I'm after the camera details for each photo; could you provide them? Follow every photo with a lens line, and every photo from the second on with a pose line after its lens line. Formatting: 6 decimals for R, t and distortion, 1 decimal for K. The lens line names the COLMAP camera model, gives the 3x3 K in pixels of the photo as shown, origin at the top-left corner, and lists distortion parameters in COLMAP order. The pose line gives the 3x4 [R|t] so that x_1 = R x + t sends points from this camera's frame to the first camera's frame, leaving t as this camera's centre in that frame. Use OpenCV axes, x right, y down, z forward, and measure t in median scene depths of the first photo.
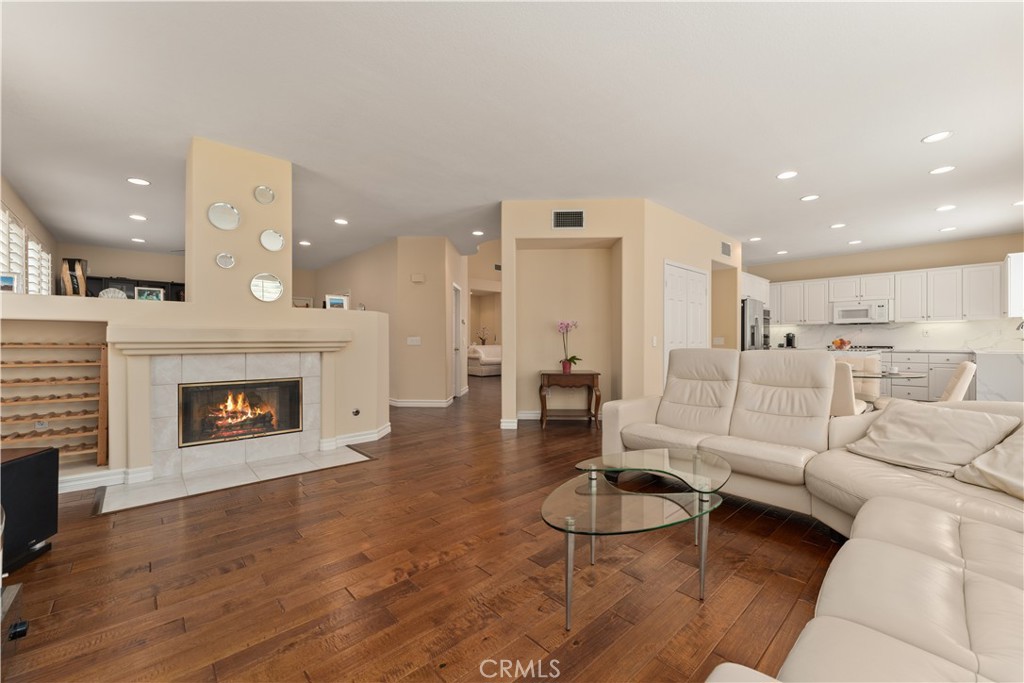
lens RADIAL K [[415.1, 0, 509.9], [0, 415.1, 340.7], [0, 0, 1]] dist [-0.004179, -0.000727]
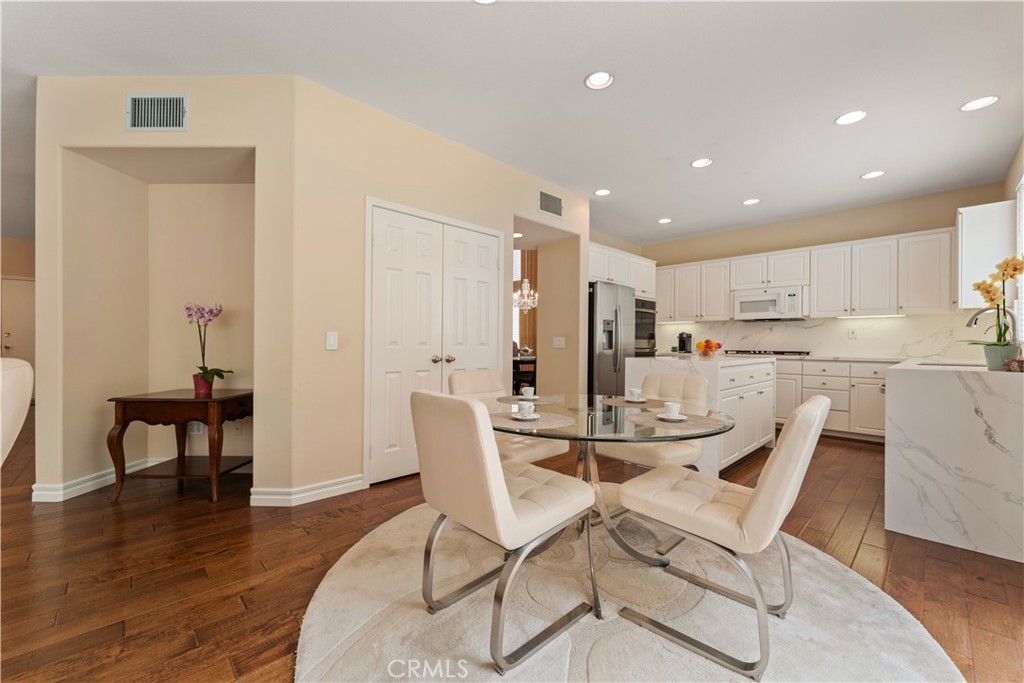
lens RADIAL K [[415.1, 0, 514.6], [0, 415.1, 340.9], [0, 0, 1]] dist [-0.004179, -0.000727]
pose [[0.999407, 0.007990, 0.033497, 0.410105], [-0.007911, 0.999966, -0.002505, 0.000713], [-0.033516, 0.002238, 0.999436, 0.314445]]
